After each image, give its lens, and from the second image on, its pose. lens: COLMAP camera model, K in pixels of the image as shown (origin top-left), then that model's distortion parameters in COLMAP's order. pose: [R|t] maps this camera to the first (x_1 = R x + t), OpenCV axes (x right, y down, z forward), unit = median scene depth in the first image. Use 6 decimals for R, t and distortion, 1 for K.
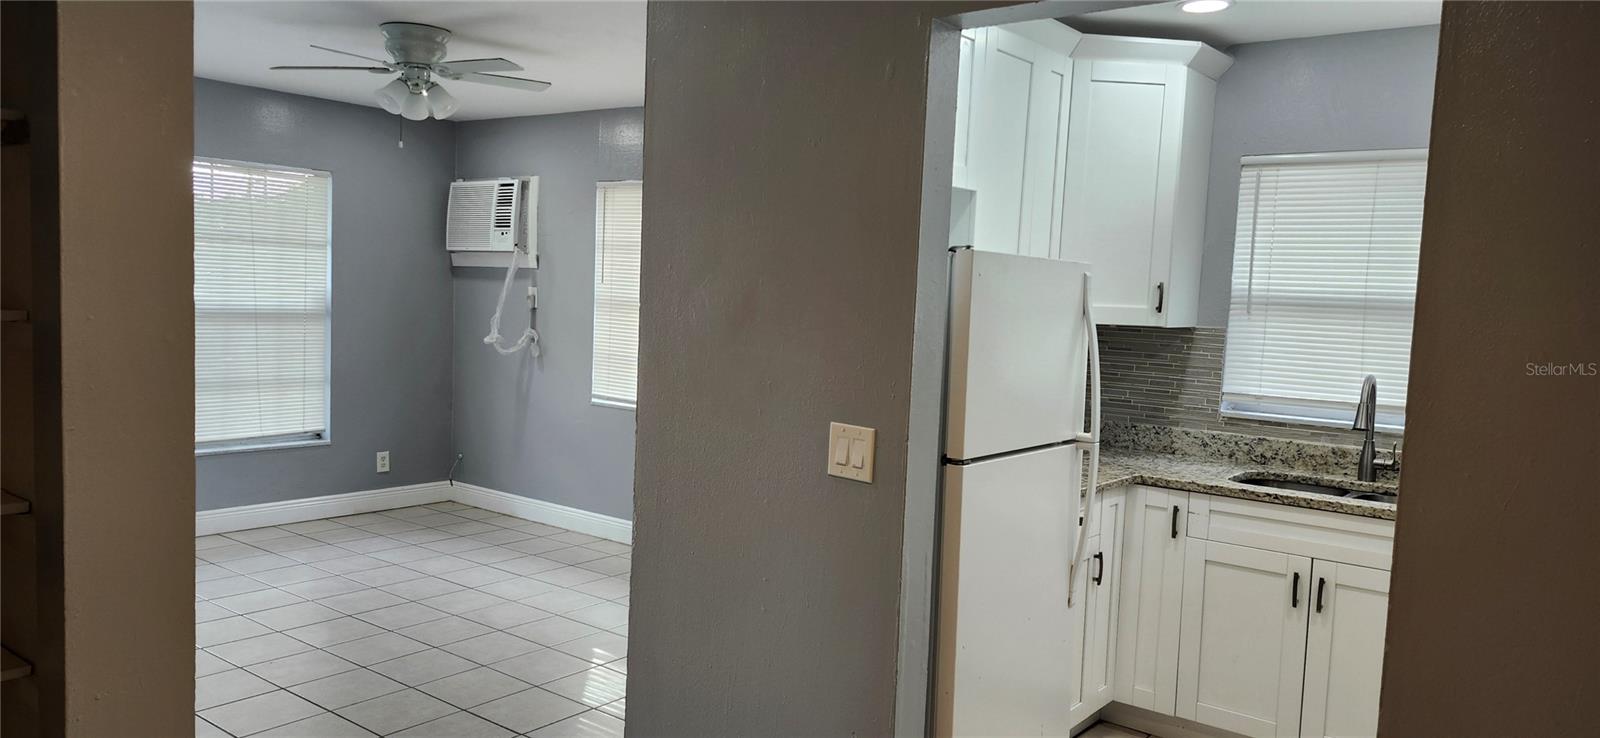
lens RADIAL K [[1133.6, 0, 782.0], [0, 1133.6, 376.9], [0, 0, 1]] dist [0.110991, -0.085862]
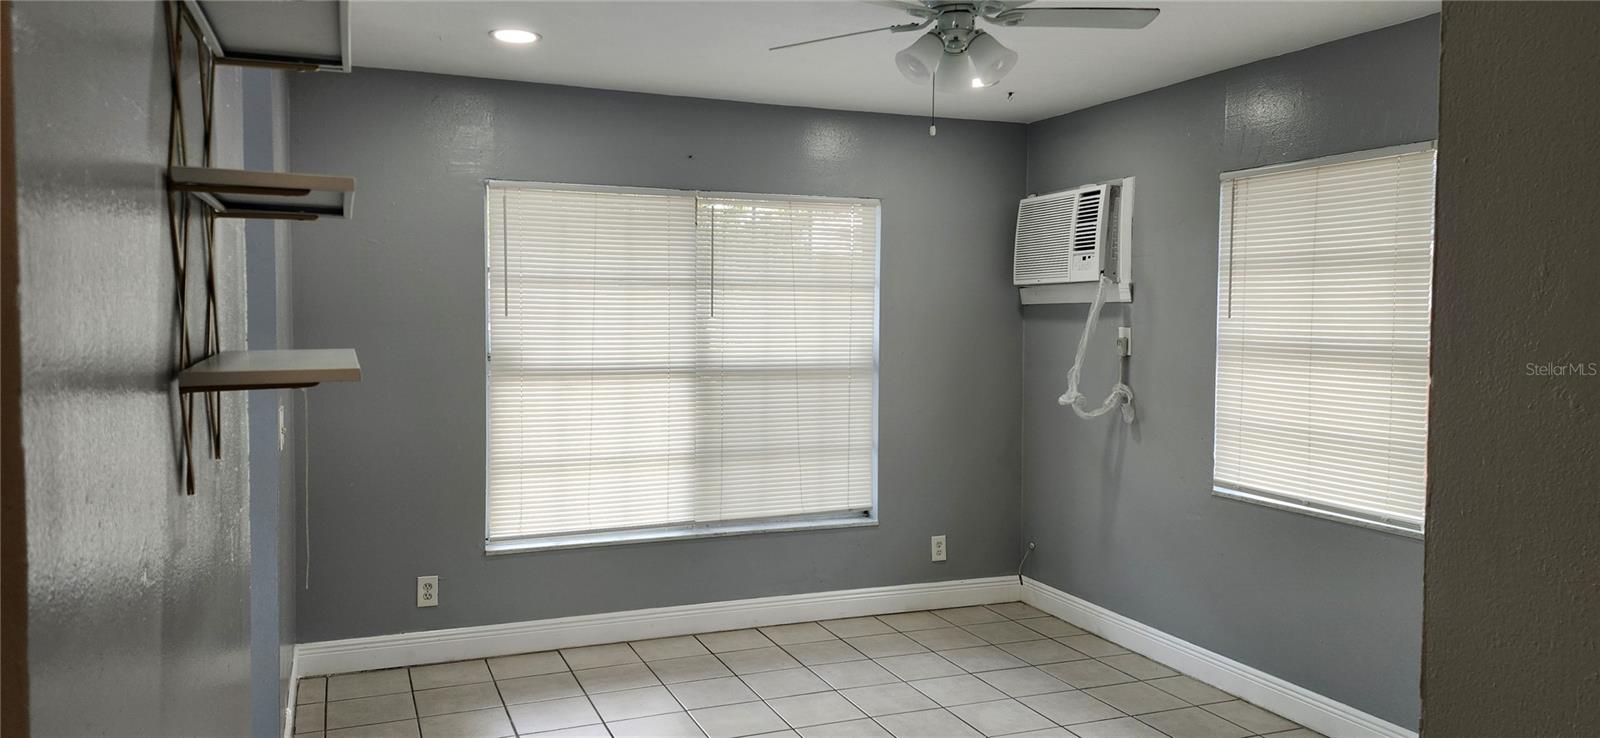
lens RADIAL K [[1133.6, 0, 788.3], [0, 1133.6, 367.0], [0, 0, 1]] dist [0.110991, -0.085862]
pose [[0.876937, -0.012942, -0.480431, -0.054982], [-0.008825, 0.999035, -0.043021, -0.019753], [0.480525, 0.041967, 0.875977, 0.250626]]
